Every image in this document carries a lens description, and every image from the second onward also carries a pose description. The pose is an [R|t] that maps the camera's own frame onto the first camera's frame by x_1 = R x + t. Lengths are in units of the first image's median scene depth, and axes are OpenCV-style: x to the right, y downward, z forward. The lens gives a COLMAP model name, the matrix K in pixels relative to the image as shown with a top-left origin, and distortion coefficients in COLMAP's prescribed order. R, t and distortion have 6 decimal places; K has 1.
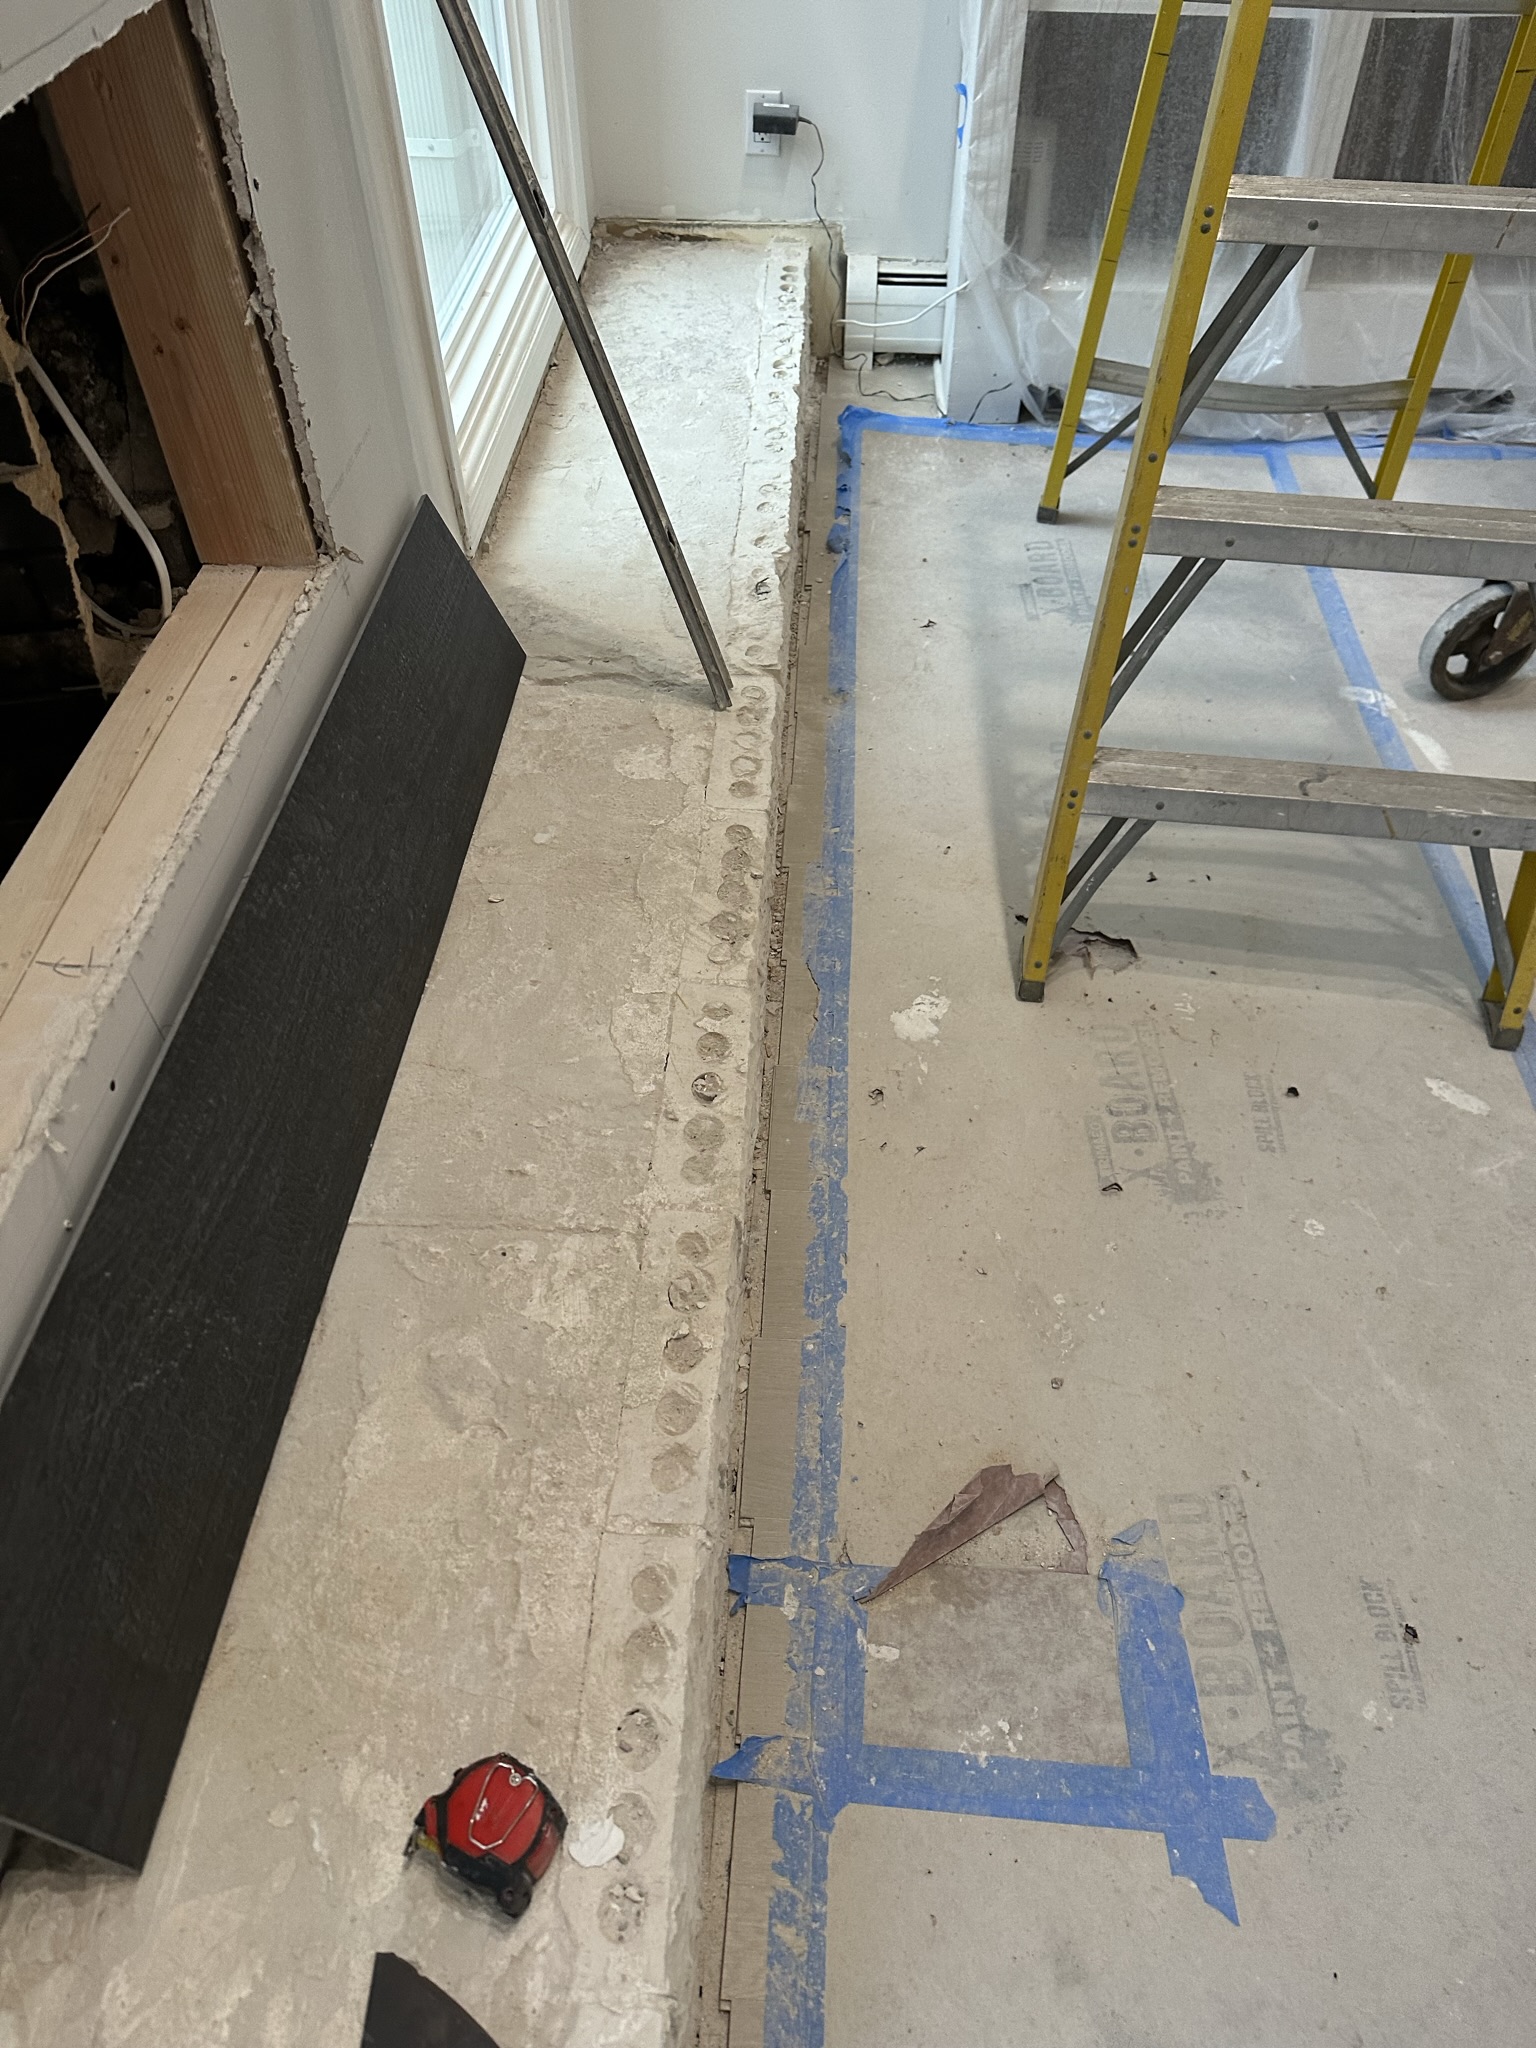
lens RADIAL K [[1401.3, 0, 740.4], [0, 1401.3, 1028.0], [0, 0, 1]] dist [0.139811, -0.245908]
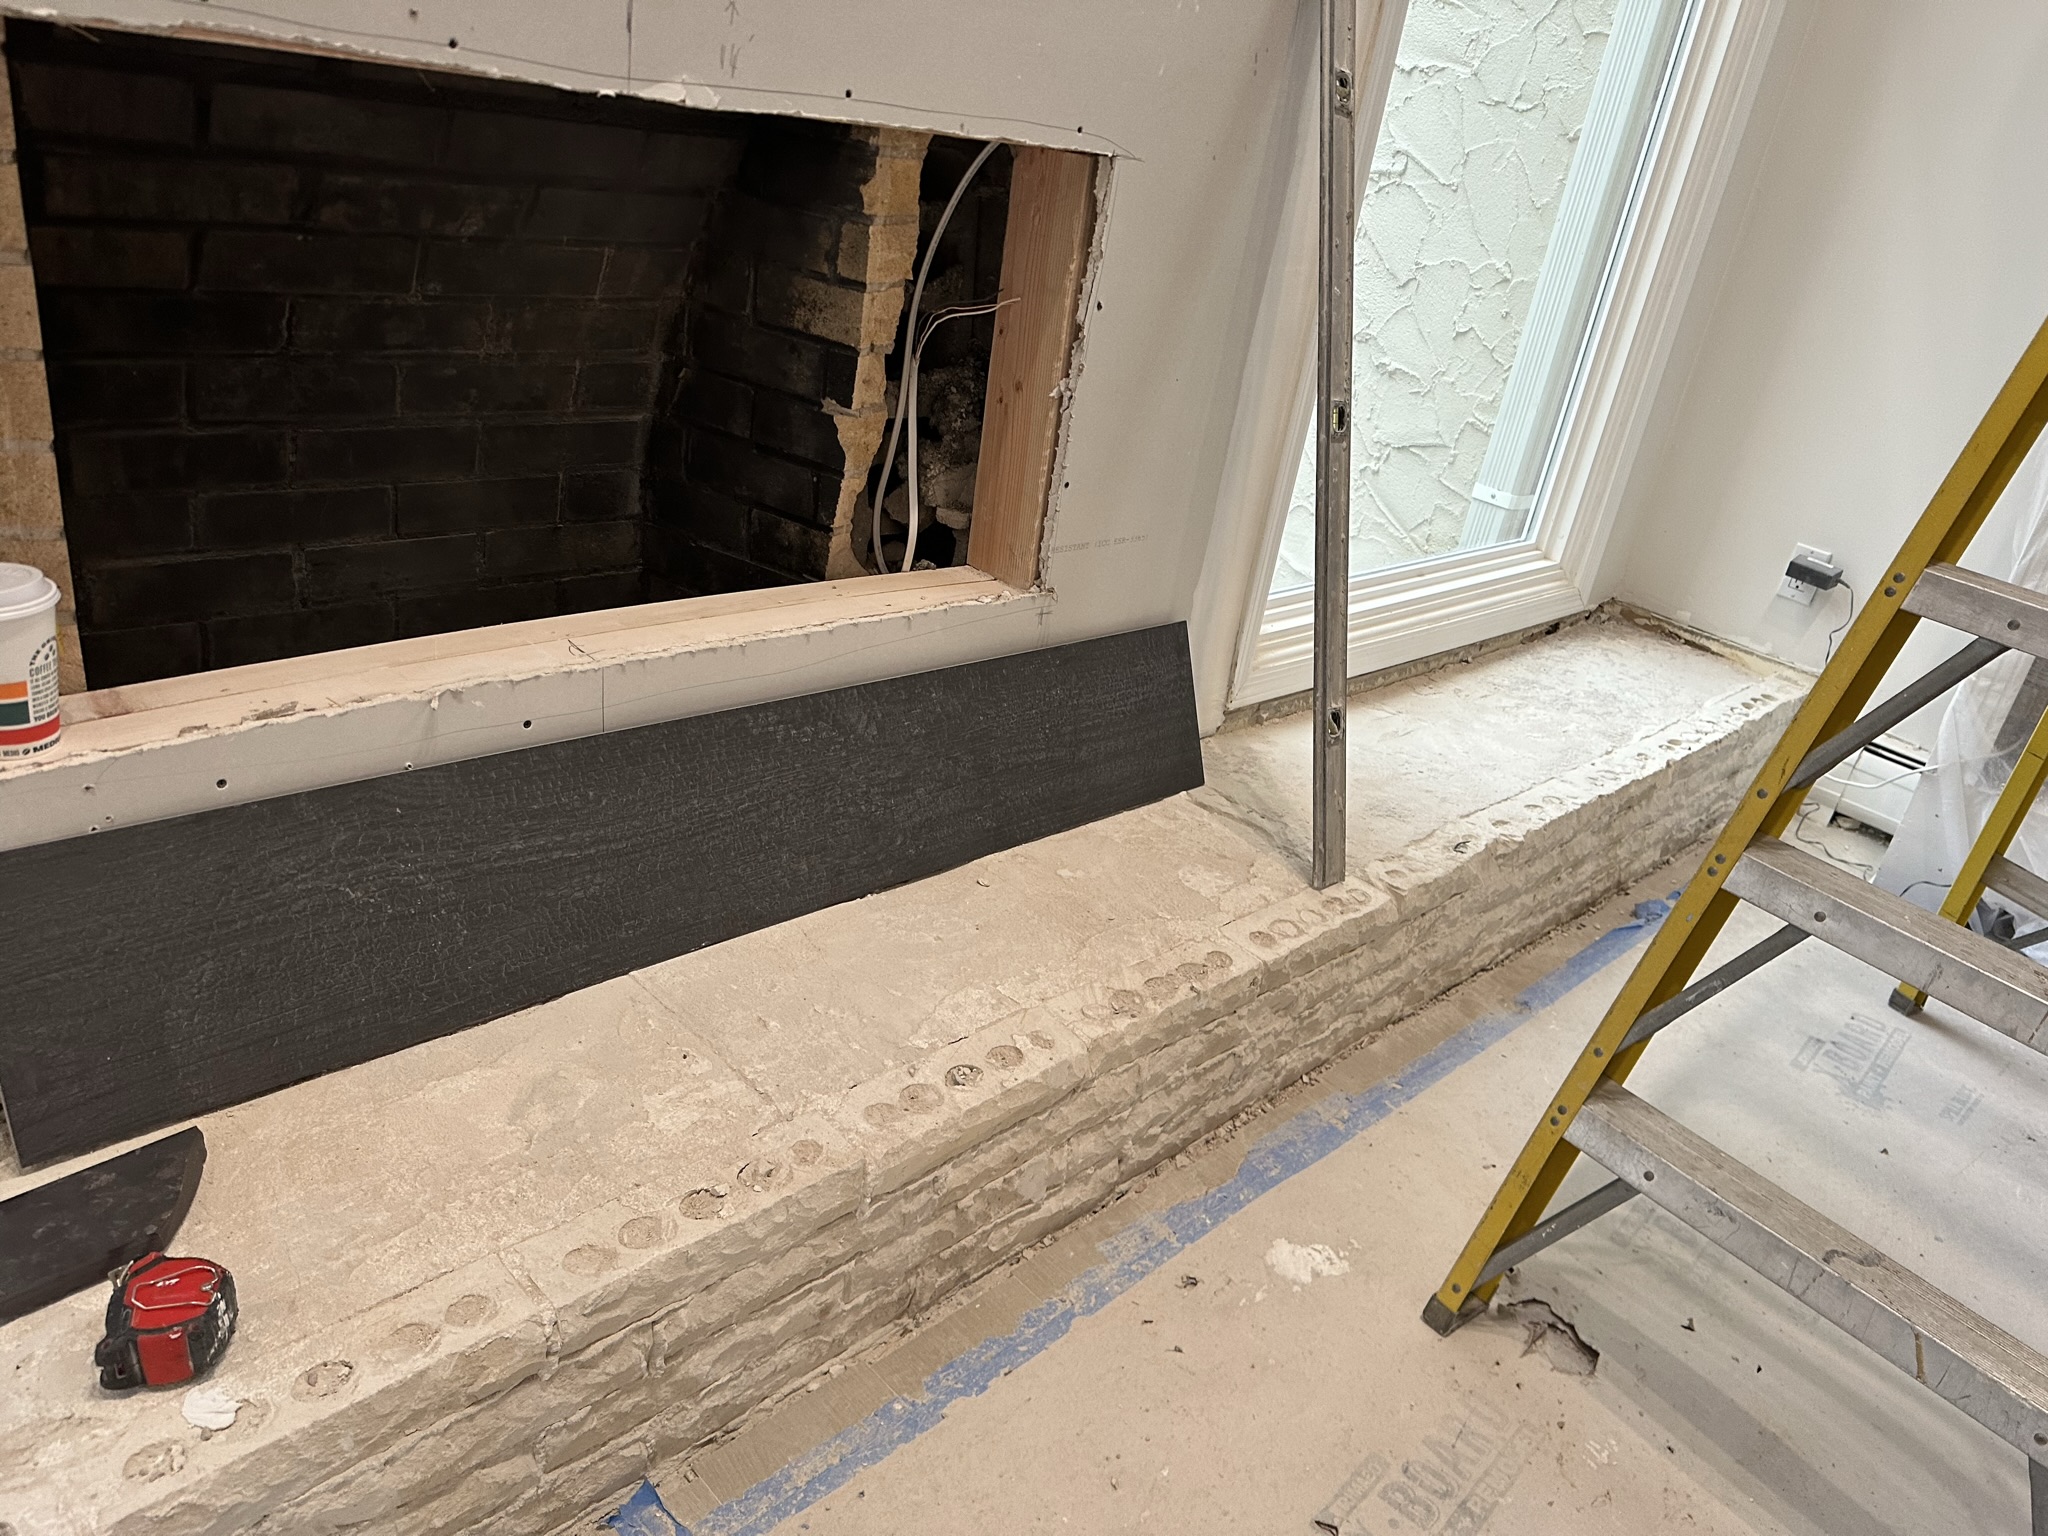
lens RADIAL K [[1405.5, 0, 1024.0], [0, 1405.5, 768.0], [0, 0, 1]] dist [0.154261, -0.293050]
pose [[0.734763, 0.402007, -0.546364, 0.385722], [-0.590794, 0.775030, -0.224257, 0.061020], [0.333295, 0.487564, 0.806967, 0.088568]]
